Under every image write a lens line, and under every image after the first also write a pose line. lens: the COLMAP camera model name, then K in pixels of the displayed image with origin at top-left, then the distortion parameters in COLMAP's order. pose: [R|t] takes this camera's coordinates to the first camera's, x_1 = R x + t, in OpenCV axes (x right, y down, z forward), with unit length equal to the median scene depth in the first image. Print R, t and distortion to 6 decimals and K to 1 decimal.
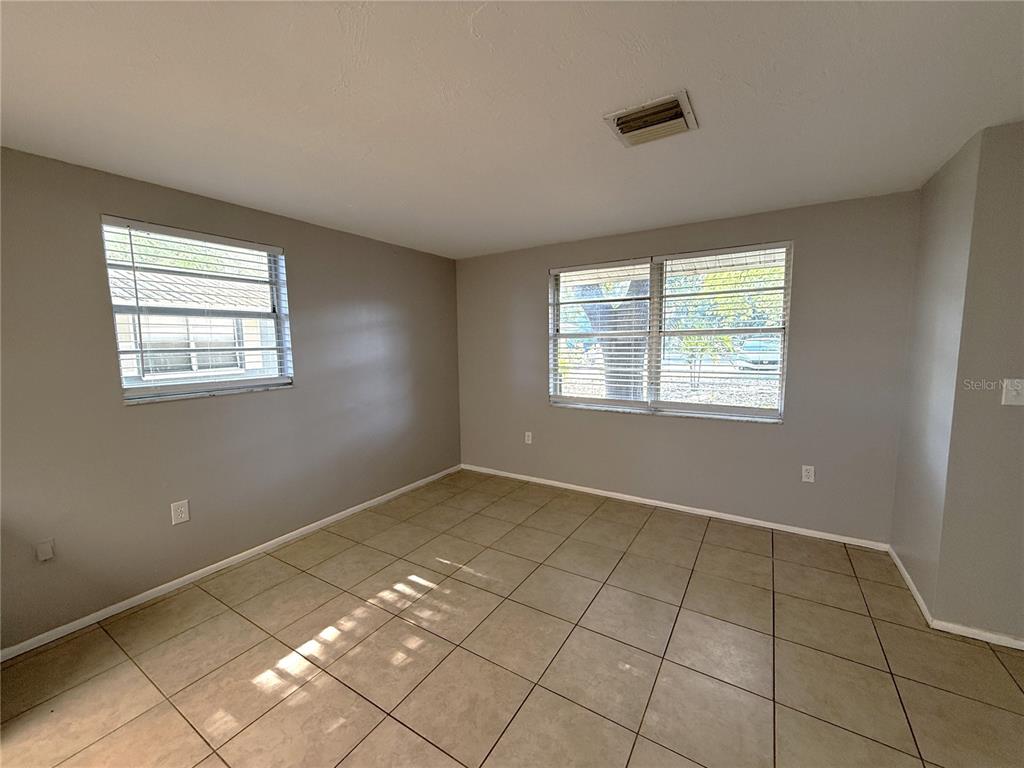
lens RADIAL K [[410.8, 0, 508.2], [0, 410.8, 385.9], [0, 0, 1]] dist [0.001314, -0.000208]
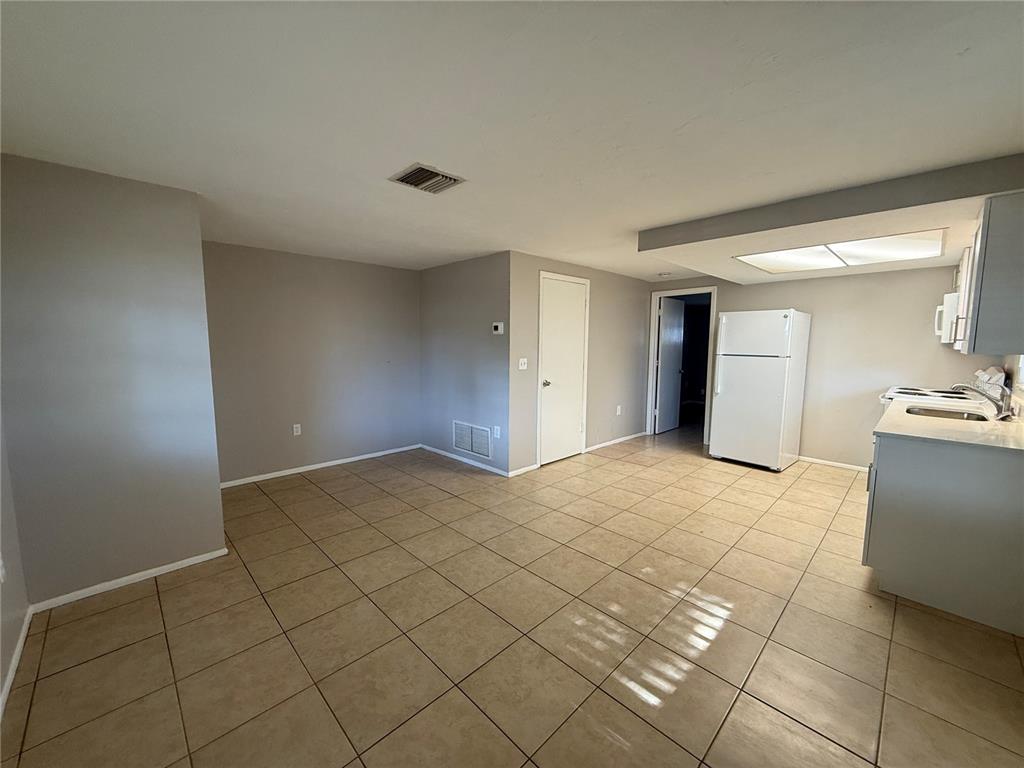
lens RADIAL K [[406.9, 0, 512.0], [0, 406.9, 384.0], [0, 0, 1]] dist [0.000109, 0.000061]
pose [[-0.975277, -0.013991, 0.220543, -0.124971], [0.033304, 0.977290, 0.209275, -0.146389], [-0.218462, 0.211446, -0.952662, 1.322524]]
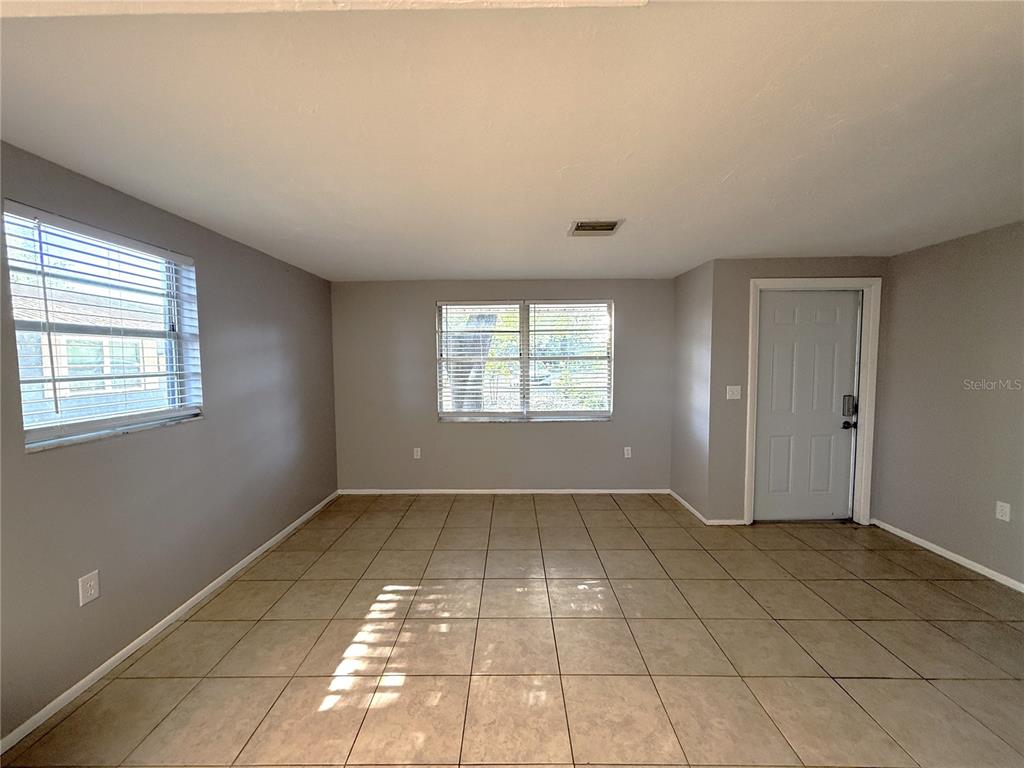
lens RADIAL K [[410.8, 0, 508.2], [0, 410.8, 385.9], [0, 0, 1]] dist [0.001314, -0.000208]
pose [[0.849444, -0.025630, 0.527056, -0.435927], [0.049882, 0.998247, -0.031851, -0.005745], [-0.525316, 0.053346, 0.849233, -0.072387]]
